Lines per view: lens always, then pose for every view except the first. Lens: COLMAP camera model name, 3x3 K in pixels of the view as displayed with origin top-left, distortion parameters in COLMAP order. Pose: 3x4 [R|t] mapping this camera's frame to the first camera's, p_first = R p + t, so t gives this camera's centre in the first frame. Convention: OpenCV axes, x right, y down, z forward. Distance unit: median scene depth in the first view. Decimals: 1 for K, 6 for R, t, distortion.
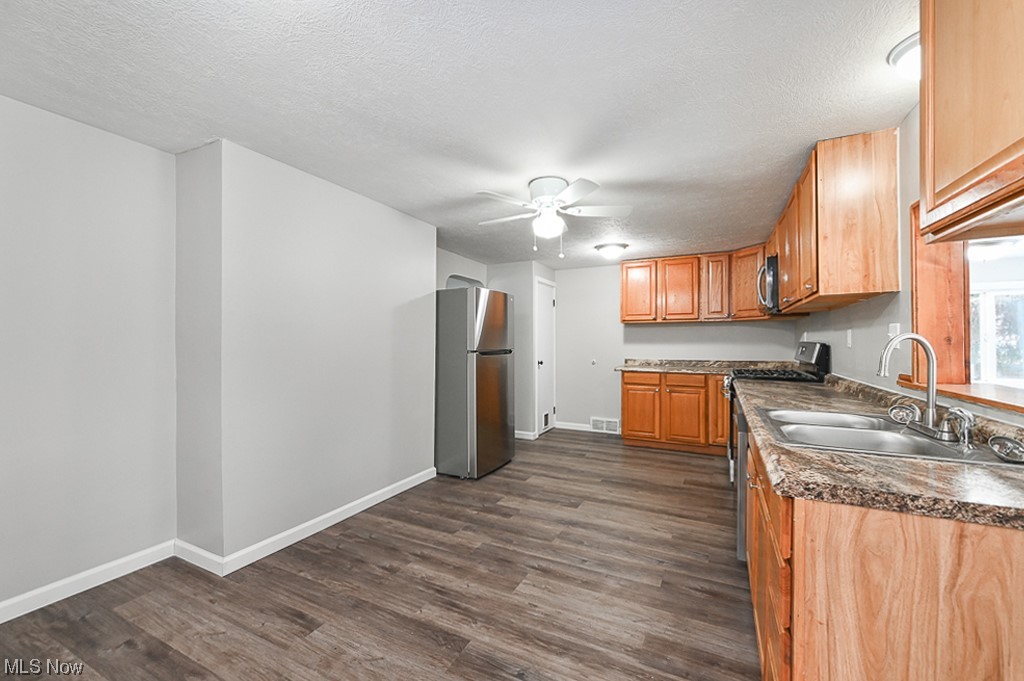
lens RADIAL K [[415.3, 0, 509.7], [0, 415.3, 340.4], [0, 0, 1]] dist [0.003503, -0.000100]
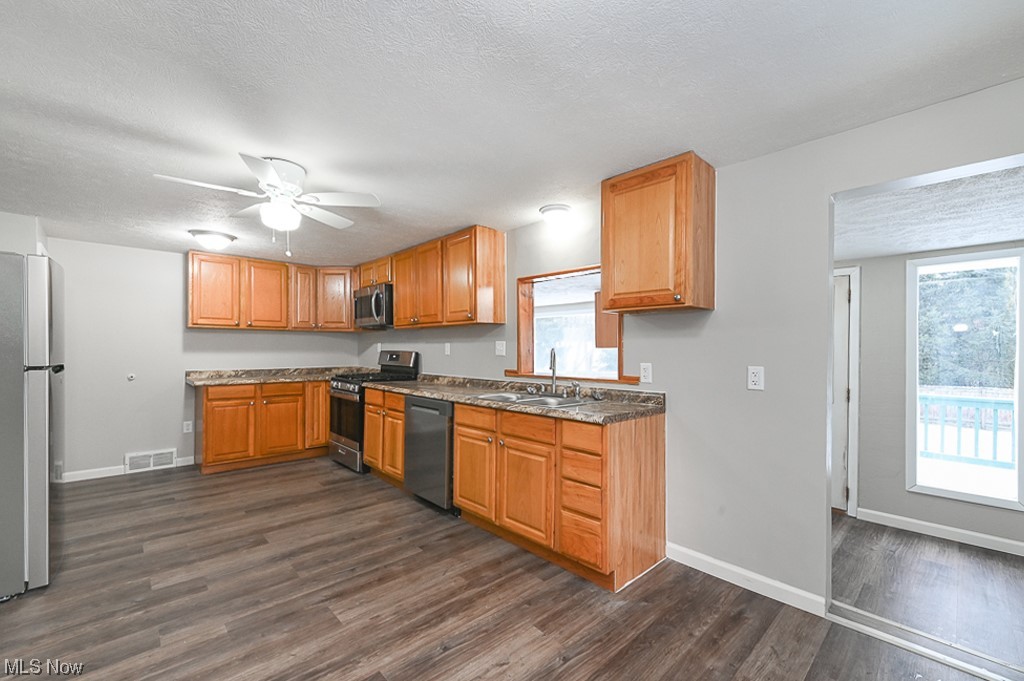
lens RADIAL K [[421.8, 0, 514.2], [0, 421.8, 348.7], [0, 0, 1]] dist [0.000171, -0.000136]
pose [[0.344414, 0.005352, 0.938803, -0.492363], [-0.007781, 0.999966, -0.002846, -0.003427], [-0.938786, -0.006324, 0.344443, 0.217625]]
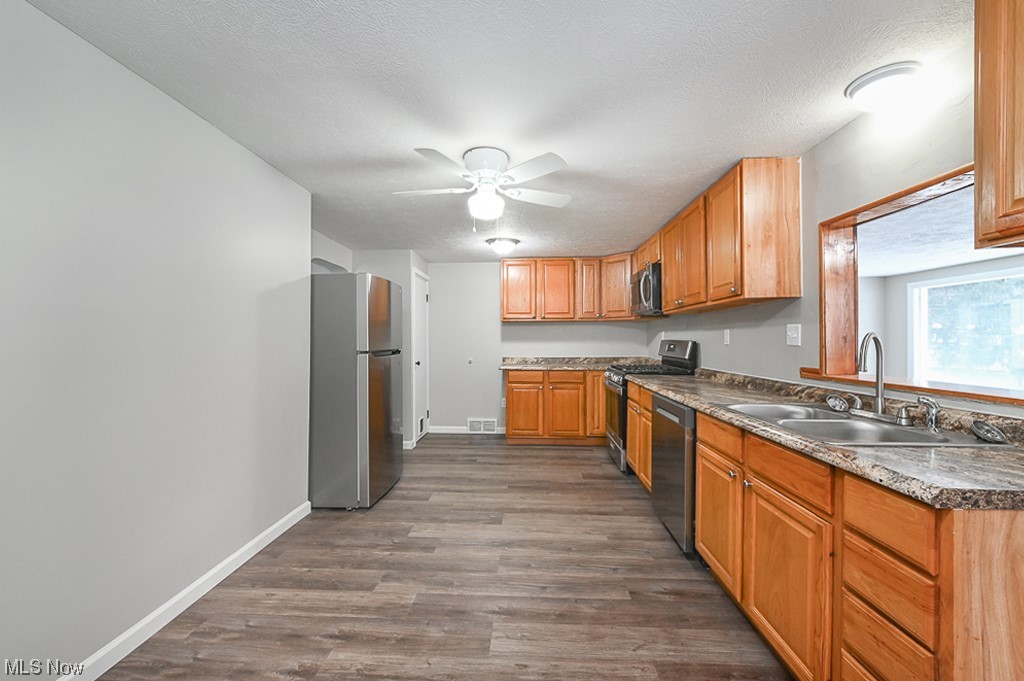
lens RADIAL K [[409.8, 0, 512.0], [0, 409.8, 340.5], [0, 0, 1]] dist [0.002481, -0.000307]
pose [[0.913689, -0.000646, 0.406414, -0.180046], [-0.001092, 0.999991, 0.004044, 0.000528], [-0.406413, -0.004139, 0.913680, 0.177397]]
